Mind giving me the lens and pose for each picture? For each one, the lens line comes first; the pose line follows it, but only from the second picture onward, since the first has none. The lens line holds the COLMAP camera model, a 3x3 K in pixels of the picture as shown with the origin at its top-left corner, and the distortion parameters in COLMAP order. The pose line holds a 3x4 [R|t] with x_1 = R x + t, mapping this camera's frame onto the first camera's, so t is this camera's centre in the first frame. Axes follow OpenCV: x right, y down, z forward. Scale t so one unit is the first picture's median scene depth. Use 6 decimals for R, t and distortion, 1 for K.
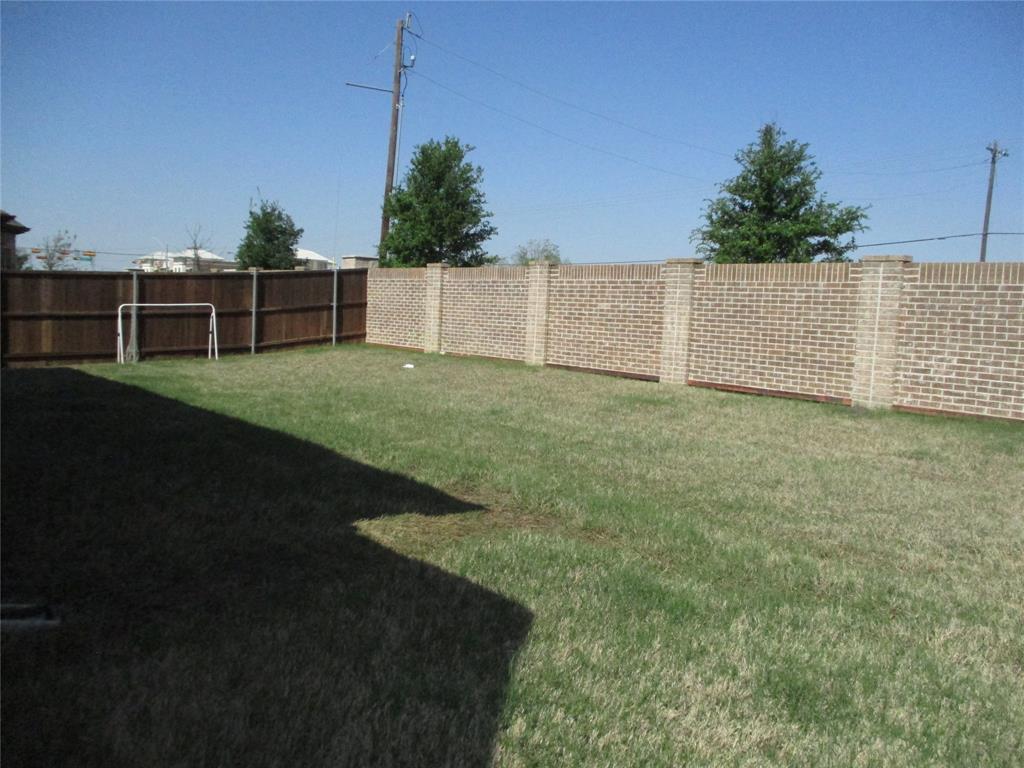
lens RADIAL K [[852.1, 0, 511.8], [0, 852.1, 386.7], [0, 0, 1]] dist [-0.024242, 0.010762]
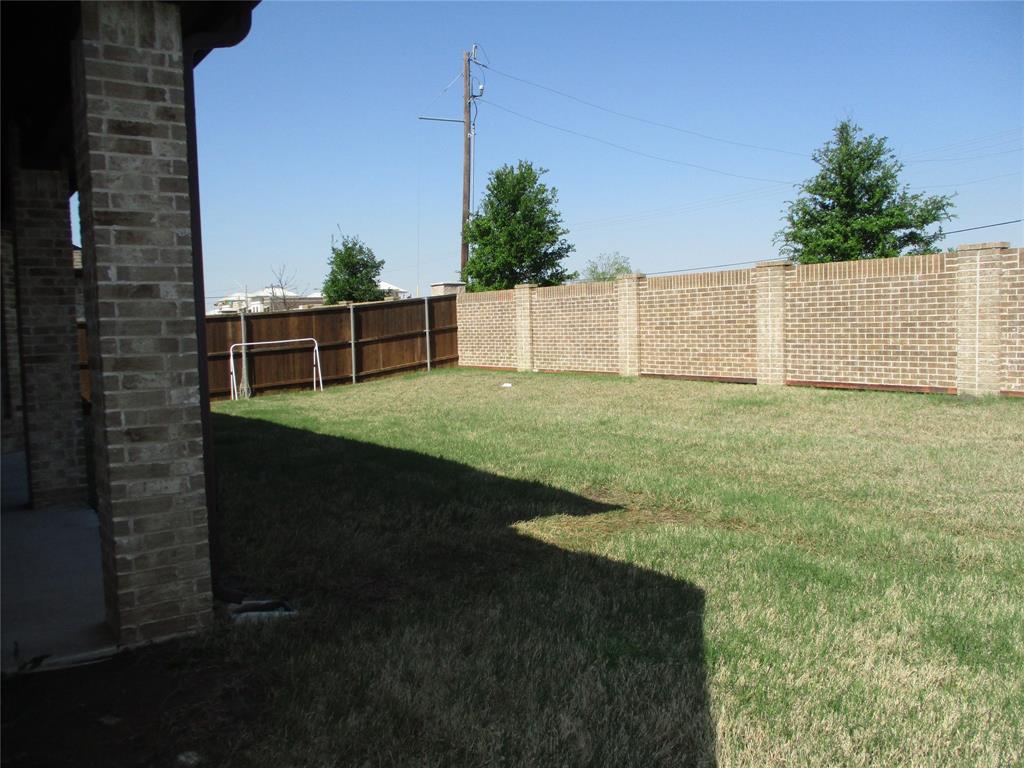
lens RADIAL K [[852.1, 0, 511.3], [0, 852.1, 383.1], [0, 0, 1]] dist [-0.024242, 0.010762]
pose [[0.993985, -0.064700, -0.088366, -0.030317], [0.062505, 0.997669, -0.027387, 0.002786], [0.089932, 0.021699, 0.995711, -0.039734]]
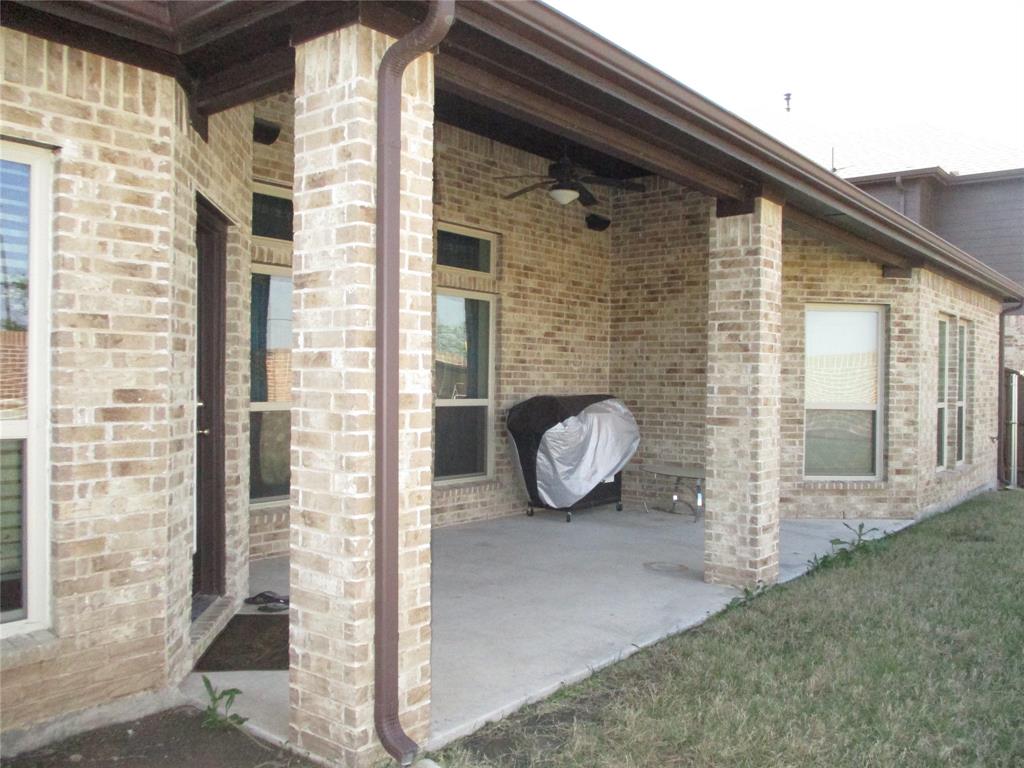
lens RADIAL K [[852.1, 0, 511.6], [0, 852.1, 380.8], [0, 0, 1]] dist [-0.024242, 0.010762]
pose [[0.198464, -0.038486, -0.979352, 0.537706], [-0.094287, 0.993845, -0.058163, -0.149611], [0.975562, 0.103883, 0.193614, 1.353002]]
